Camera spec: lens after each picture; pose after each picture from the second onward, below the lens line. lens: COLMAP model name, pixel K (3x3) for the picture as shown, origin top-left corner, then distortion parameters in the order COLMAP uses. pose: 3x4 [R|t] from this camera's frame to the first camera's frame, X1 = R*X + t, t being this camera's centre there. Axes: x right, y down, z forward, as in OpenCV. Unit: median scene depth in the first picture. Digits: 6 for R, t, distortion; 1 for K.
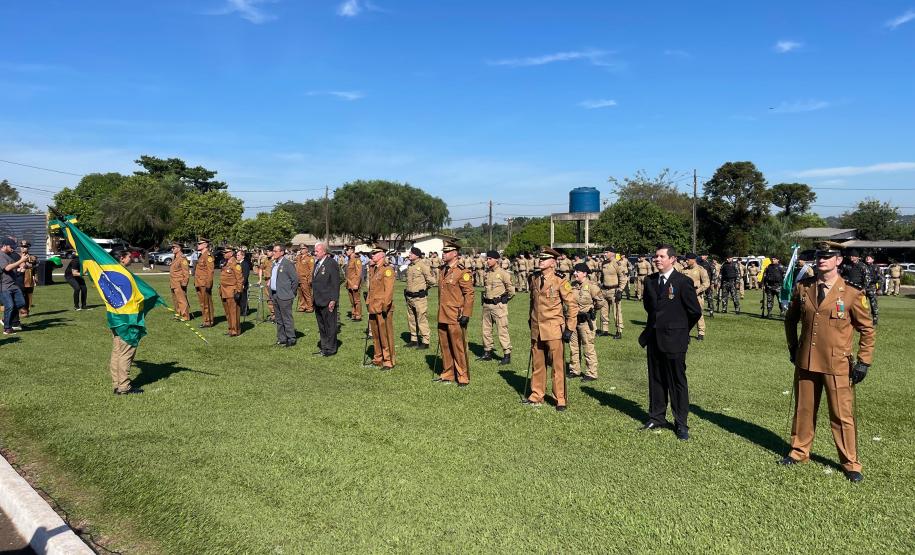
lens RADIAL K [[705.9, 0, 447.8], [0, 705.9, 285.1], [0, 0, 1]] dist [0.051394, -0.011837]
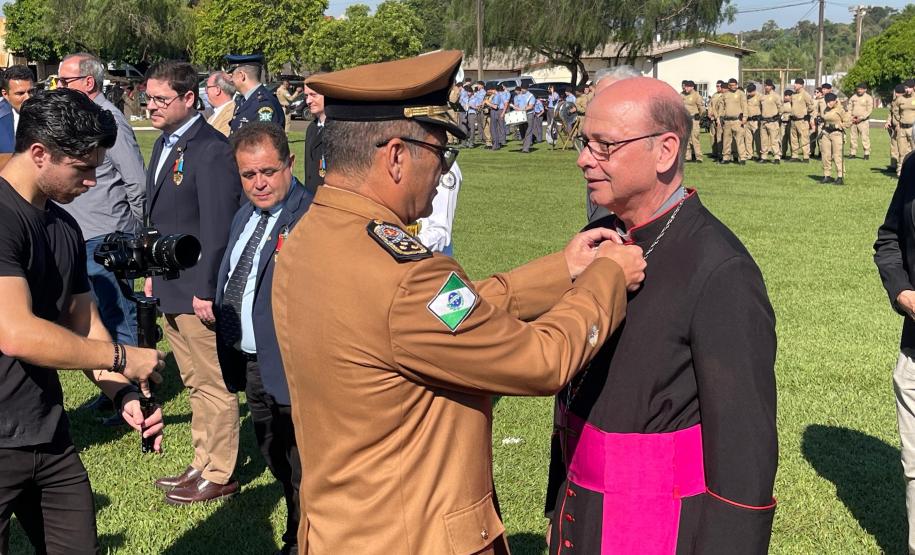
lens RADIAL K [[705.9, 0, 460.2], [0, 705.9, 278.9], [0, 0, 1]] dist [0.051394, -0.011837]
pose [[0.945324, 0.086880, -0.314349, -0.008759], [-0.009906, 0.971069, 0.238596, -0.031161], [0.325984, -0.222436, 0.918835, 0.471418]]
